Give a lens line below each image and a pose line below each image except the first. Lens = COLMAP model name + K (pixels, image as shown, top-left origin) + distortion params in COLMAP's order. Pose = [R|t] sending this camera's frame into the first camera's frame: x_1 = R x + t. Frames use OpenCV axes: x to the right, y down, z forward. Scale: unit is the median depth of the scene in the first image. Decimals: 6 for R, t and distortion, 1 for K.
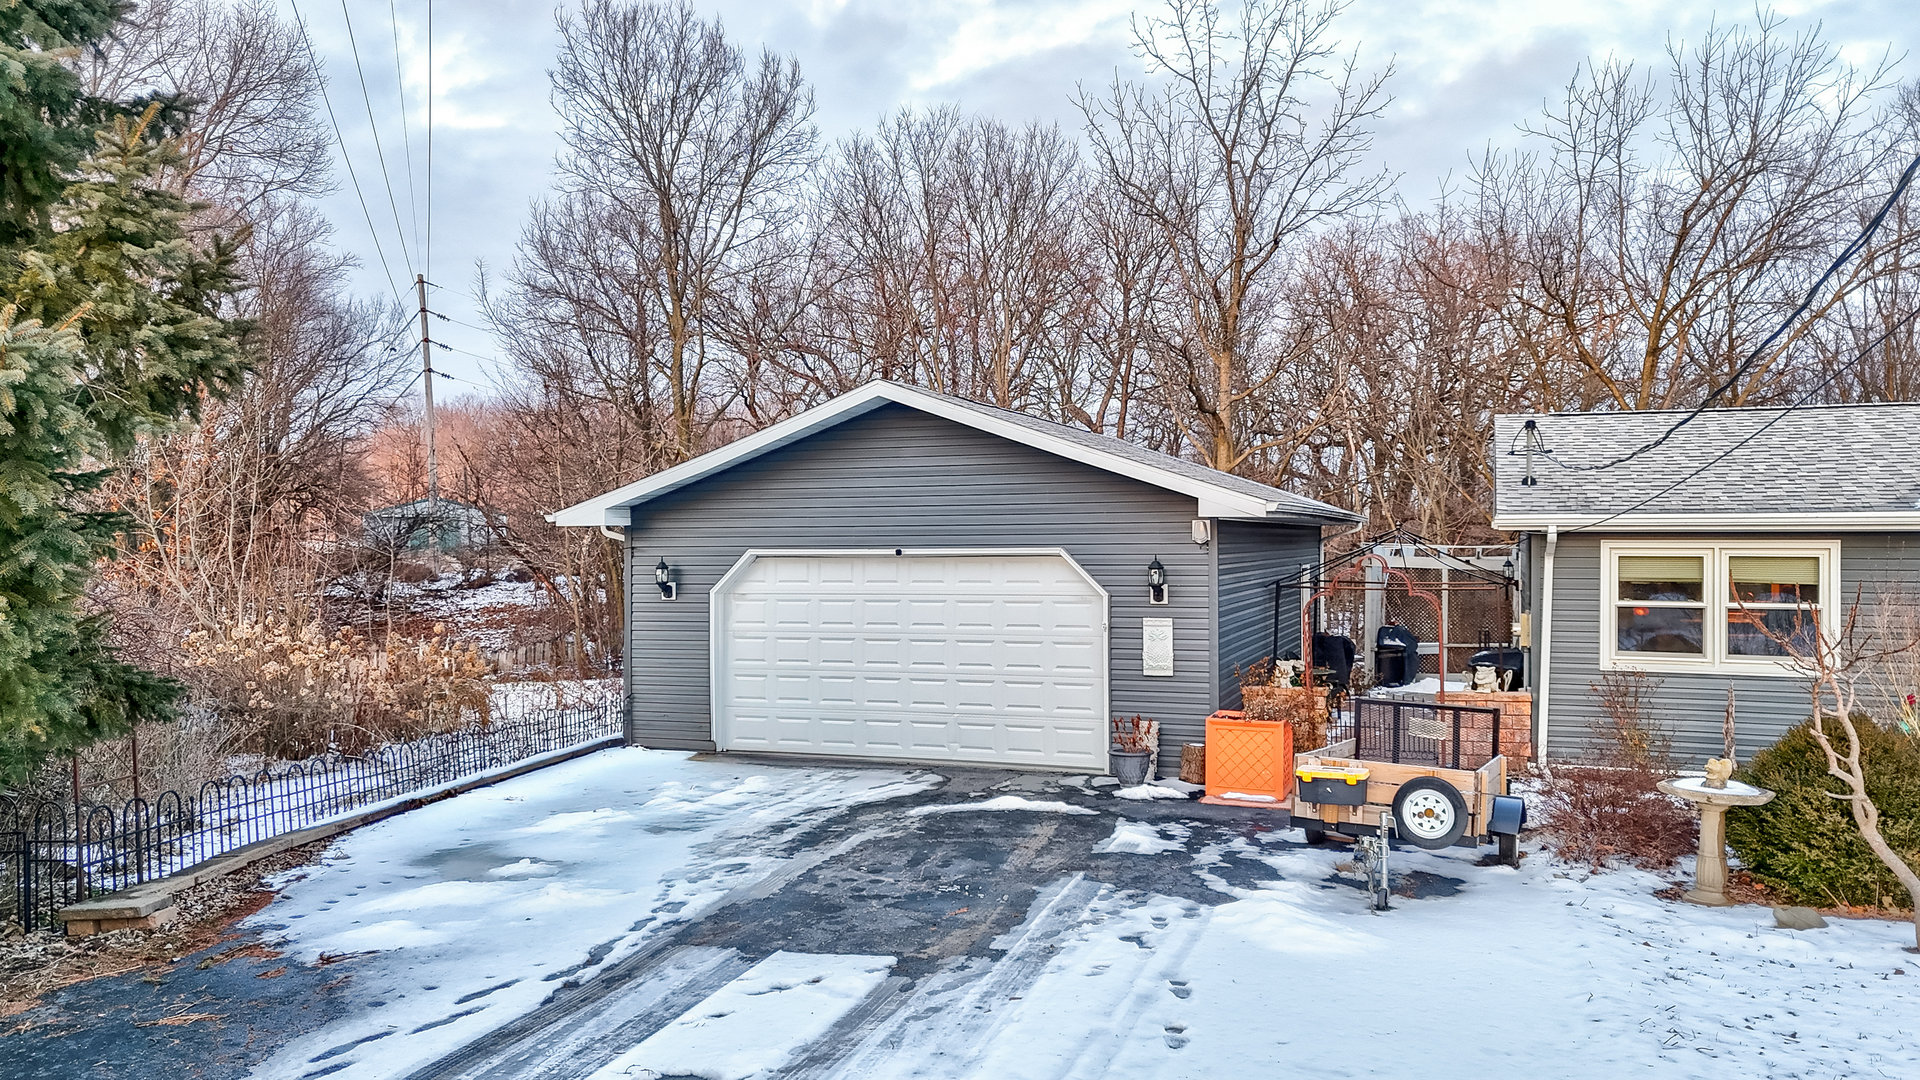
lens RADIAL K [[1414.0, 0, 955.5], [0, 1414.0, 541.7], [0, 0, 1]] dist [0.084380, -0.052406]
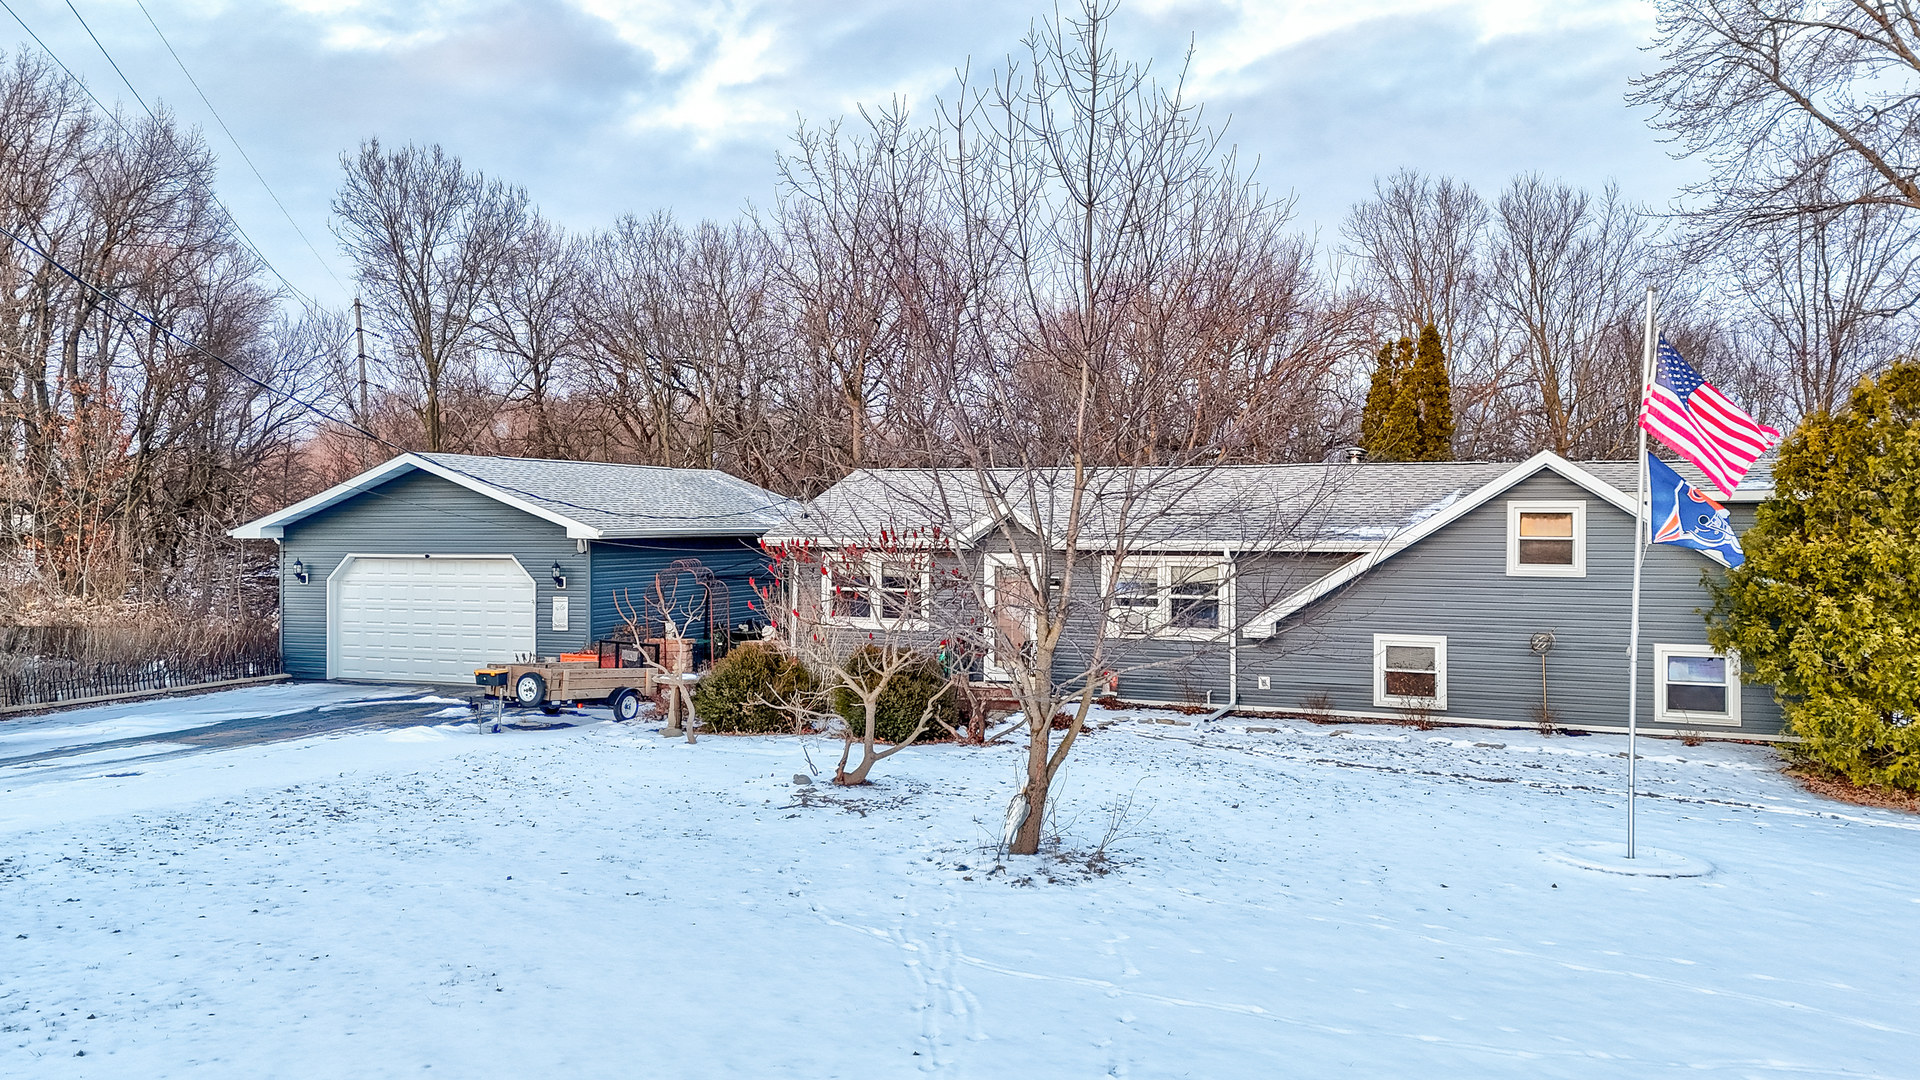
lens RADIAL K [[1414.0, 0, 955.5], [0, 1414.0, 541.7], [0, 0, 1]] dist [0.084380, -0.052406]
pose [[0.999651, 0.005404, -0.025873, 0.724053], [-0.005070, 0.999903, 0.012954, -0.040162], [0.025940, -0.012818, 0.999581, -0.764176]]
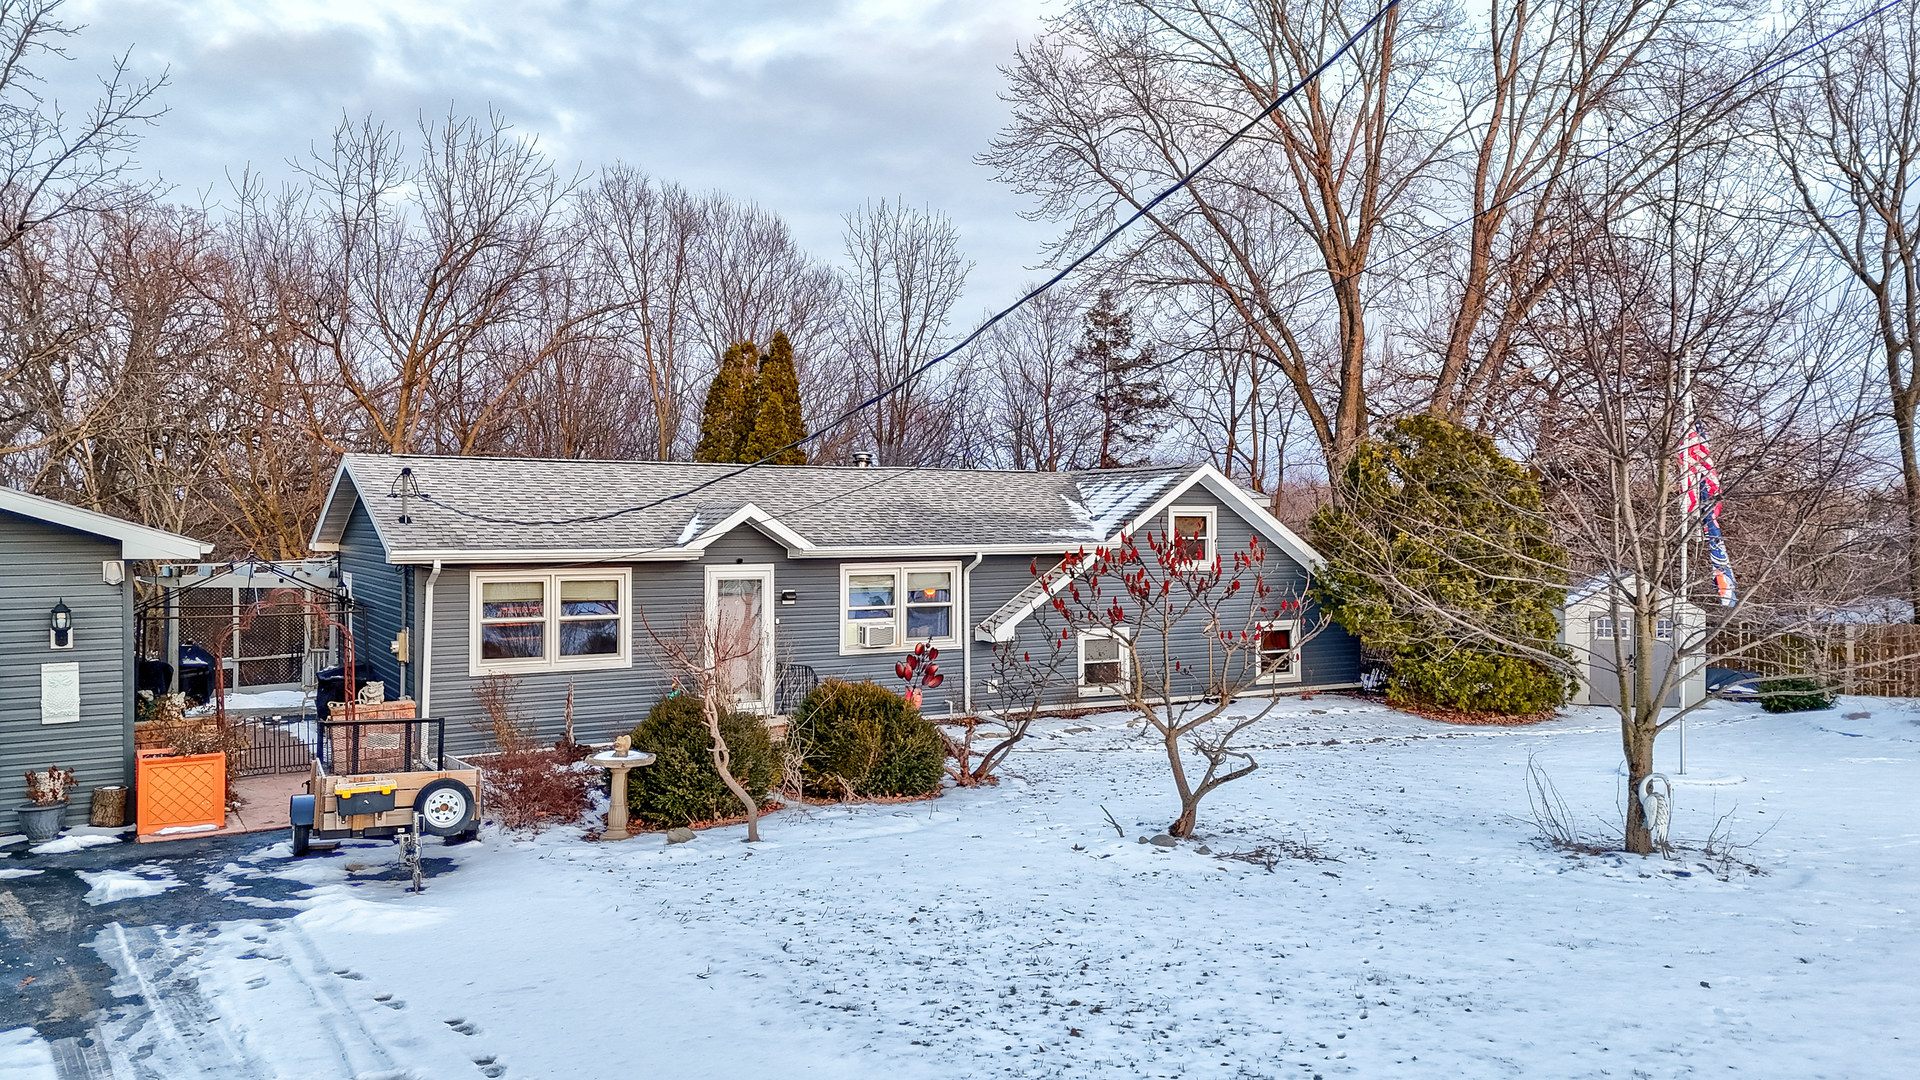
lens RADIAL K [[1414.0, 0, 955.5], [0, 1414.0, 541.7], [0, 0, 1]] dist [0.084380, -0.052406]
pose [[0.634647, -0.008678, 0.772754, -0.252712], [0.003426, 0.999959, 0.008415, -0.037919], [-0.772795, -0.002693, 0.634650, -0.104985]]
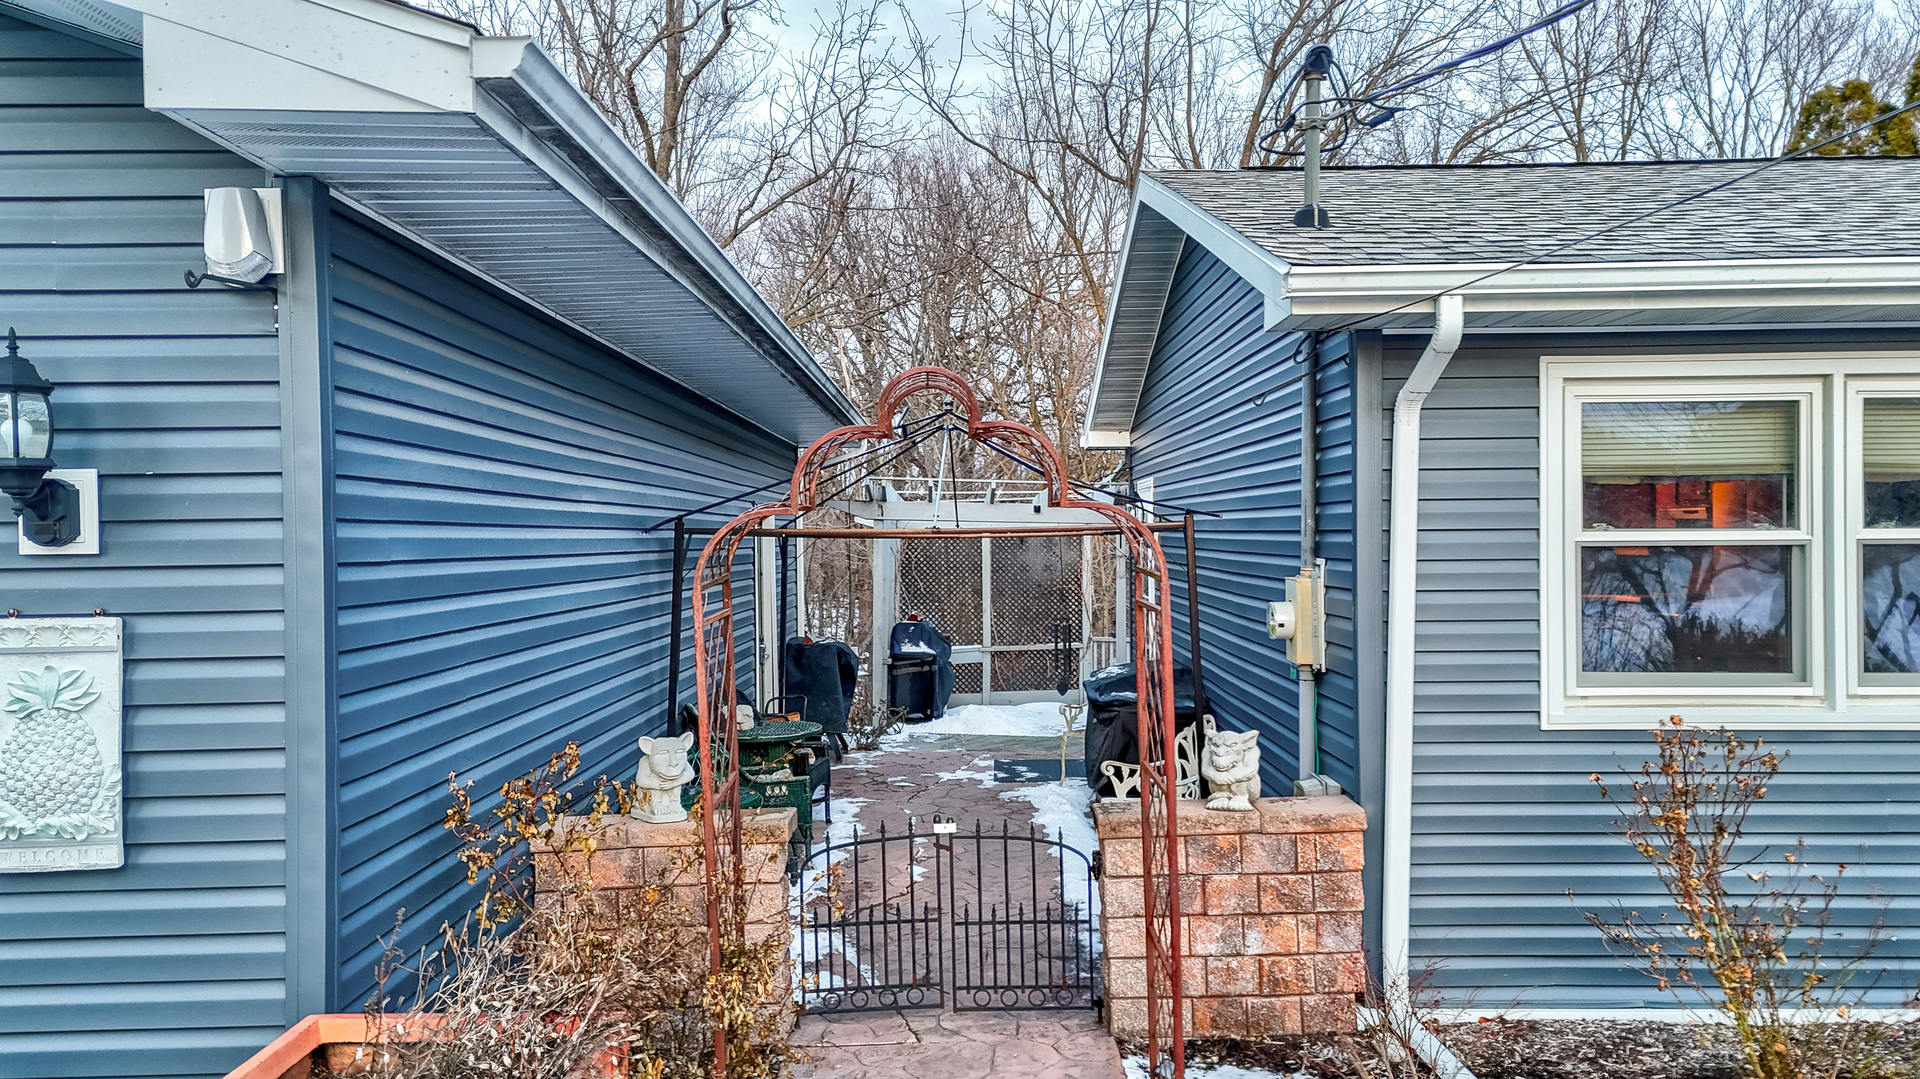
lens RADIAL K [[1414.0, 0, 955.5], [0, 1414.0, 541.2], [0, 0, 1]] dist [0.084380, -0.052406]
pose [[0.939530, -0.007768, 0.342378, 0.217225], [0.008397, 0.999965, -0.000355, 0.046873], [-0.342363, 0.003209, 0.939562, 0.795471]]
